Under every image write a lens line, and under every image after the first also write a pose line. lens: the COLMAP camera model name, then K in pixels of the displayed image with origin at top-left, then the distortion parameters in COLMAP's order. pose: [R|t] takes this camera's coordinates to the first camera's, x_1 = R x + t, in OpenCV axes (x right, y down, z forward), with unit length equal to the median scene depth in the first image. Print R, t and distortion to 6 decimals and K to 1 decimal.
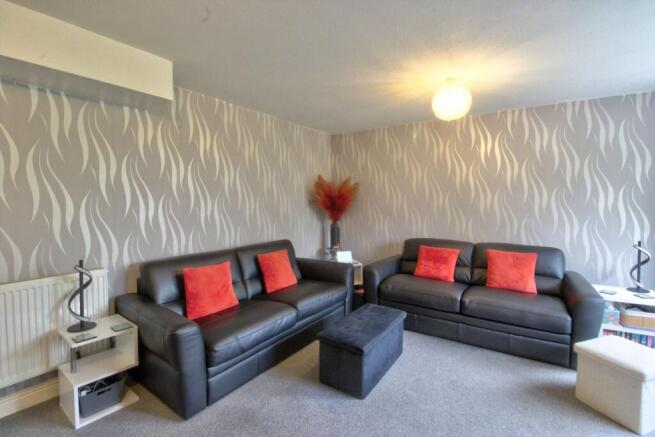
lens RADIAL K [[303.0, 0, 327.5], [0, 303.0, 218.5], [0, 0, 1]] dist [-0.000088, -0.000118]
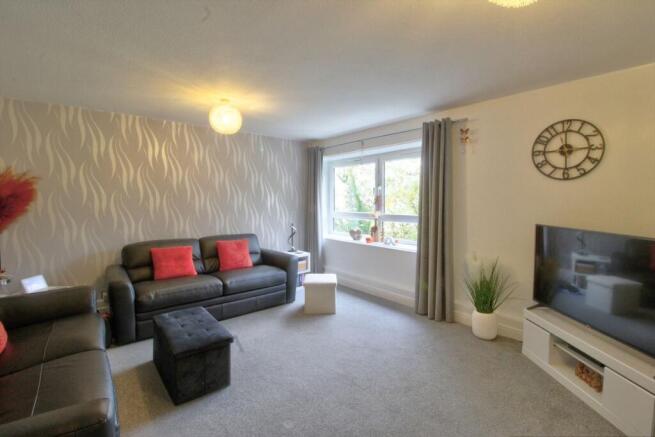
lens RADIAL K [[302.1, 0, 333.2], [0, 302.1, 207.9], [0, 0, 1]] dist [0.001798, -0.014333]
pose [[0.258822, -0.016696, 0.965781, -0.510533], [0.069858, 0.997556, -0.001476, 0.005124], [-0.963395, 0.067850, 0.259356, 0.230226]]
